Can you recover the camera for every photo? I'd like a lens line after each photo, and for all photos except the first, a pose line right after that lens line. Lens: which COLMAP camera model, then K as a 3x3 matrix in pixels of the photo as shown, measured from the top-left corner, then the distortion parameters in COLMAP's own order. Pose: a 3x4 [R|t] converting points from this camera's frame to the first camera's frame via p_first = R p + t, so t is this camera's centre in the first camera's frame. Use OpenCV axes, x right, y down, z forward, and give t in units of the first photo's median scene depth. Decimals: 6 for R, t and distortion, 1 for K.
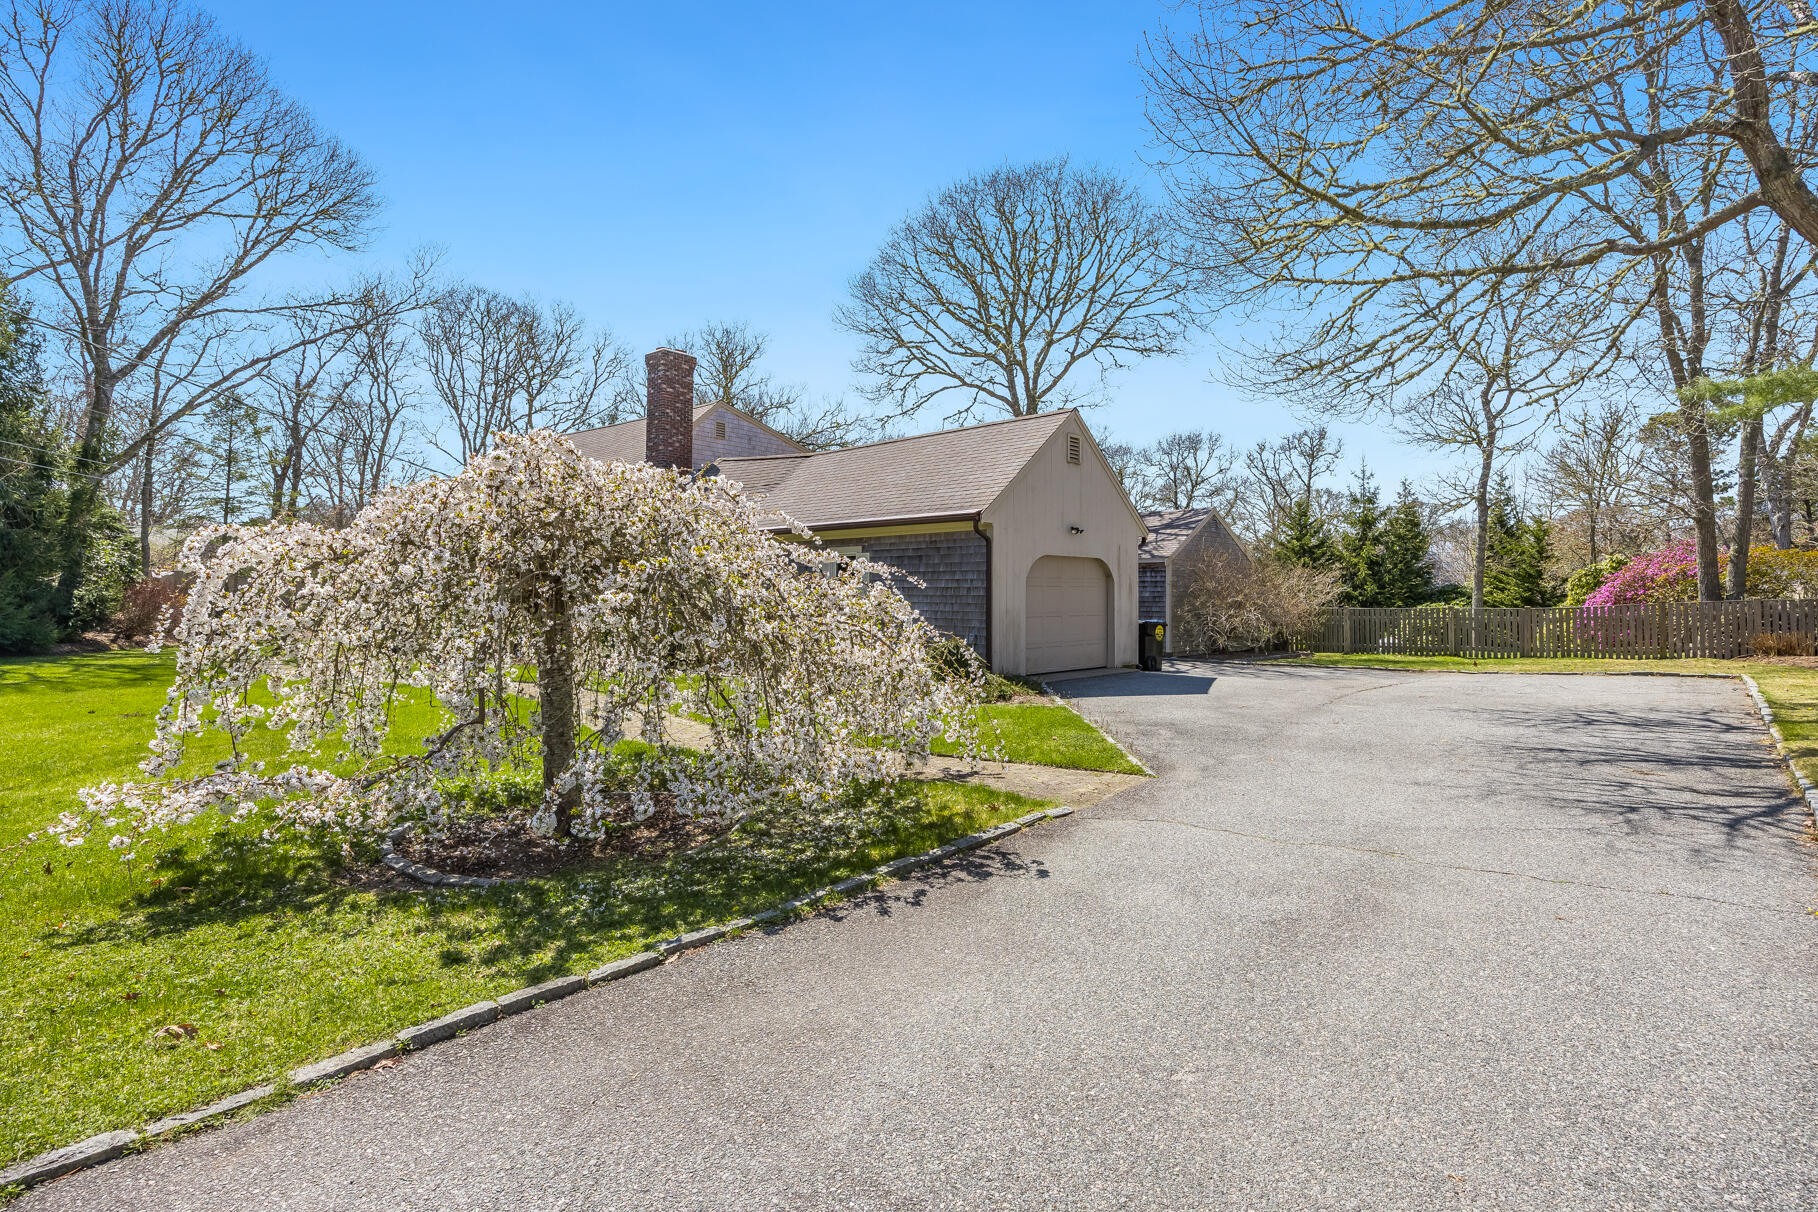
lens RADIAL K [[902.9, 0, 908.6], [0, 902.9, 575.6], [0, 0, 1]] dist [0.001540, 0.001373]
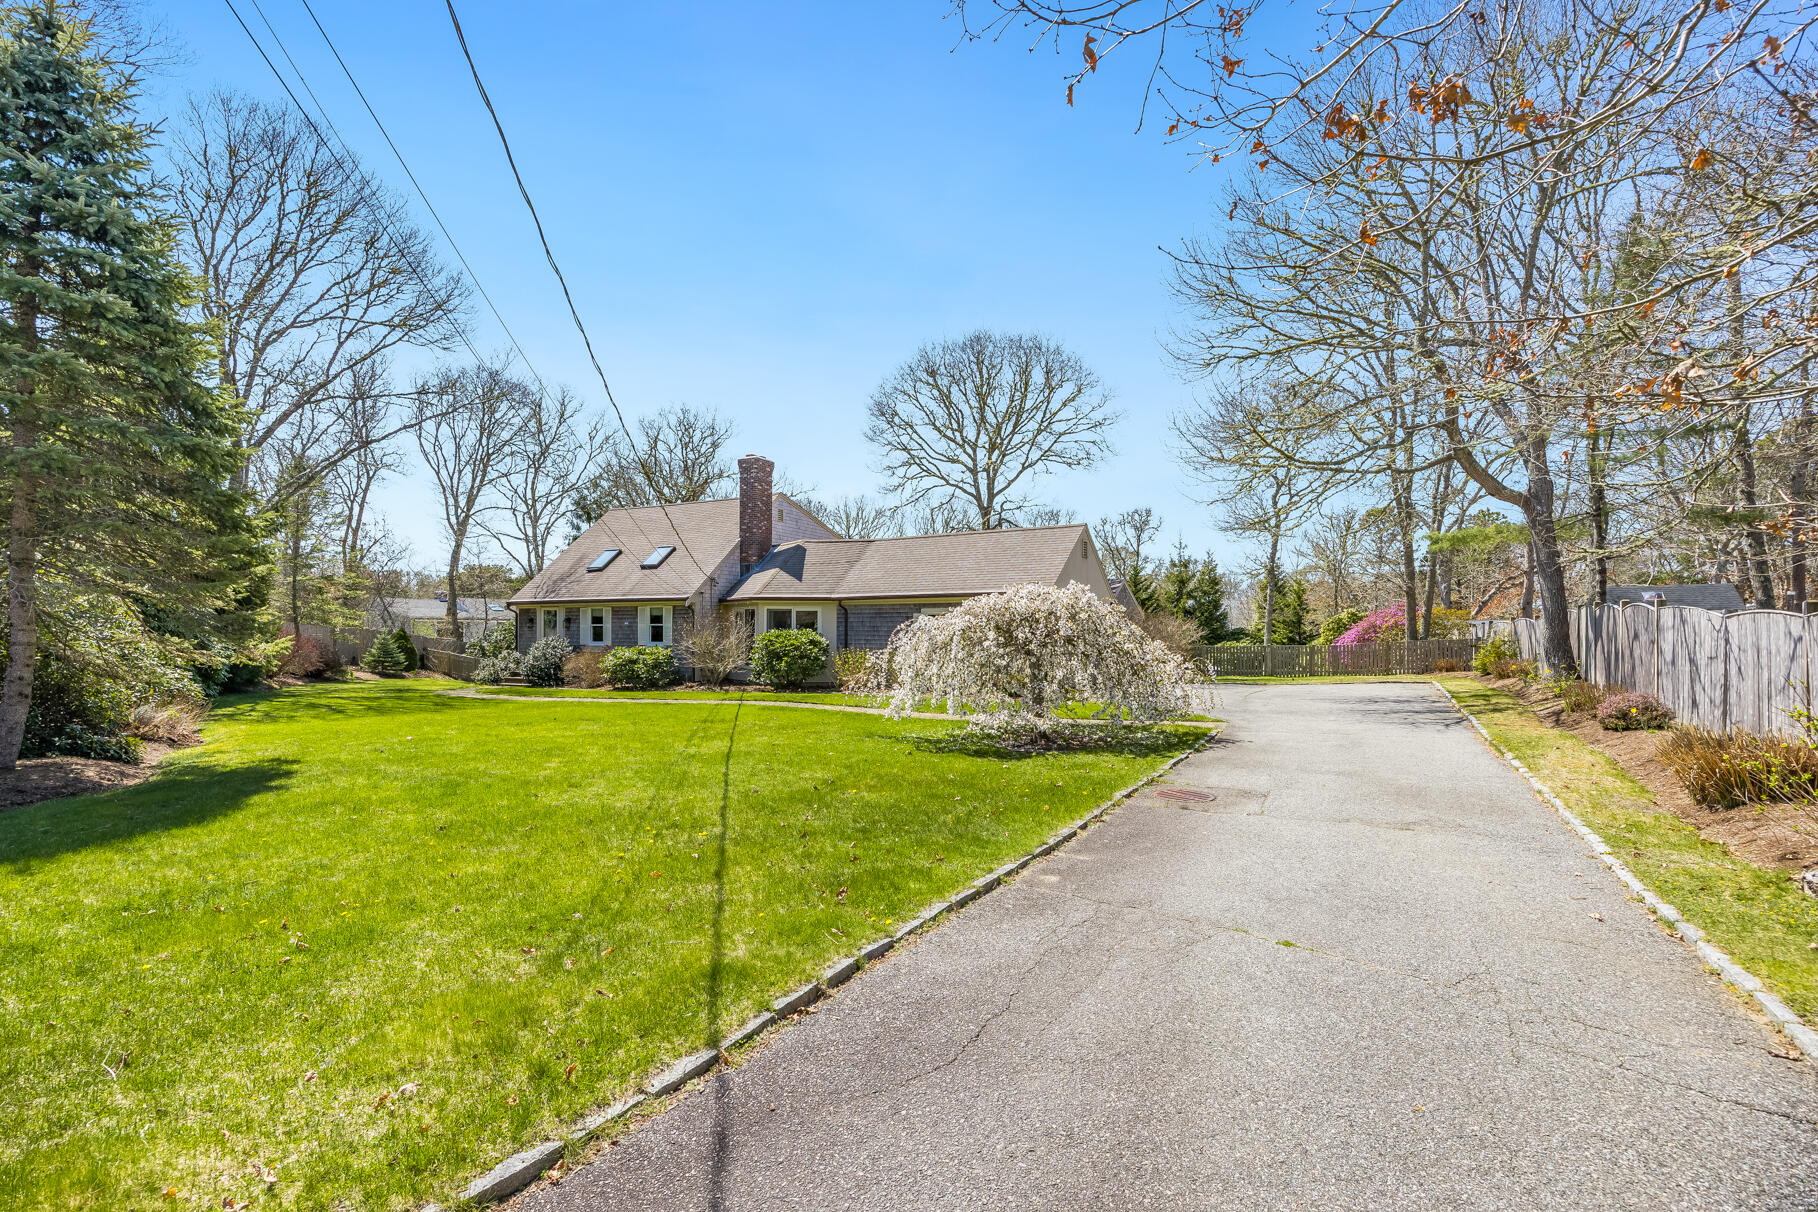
lens RADIAL K [[863.7, 0, 904.3], [0, 863.7, 644.7], [0, 0, 1]] dist [0.000399, -0.000092]
pose [[0.976156, -0.005225, 0.217006, -0.240982], [-0.001933, 0.999461, 0.032757, -0.009187], [-0.217060, -0.032396, 0.975621, -0.226471]]
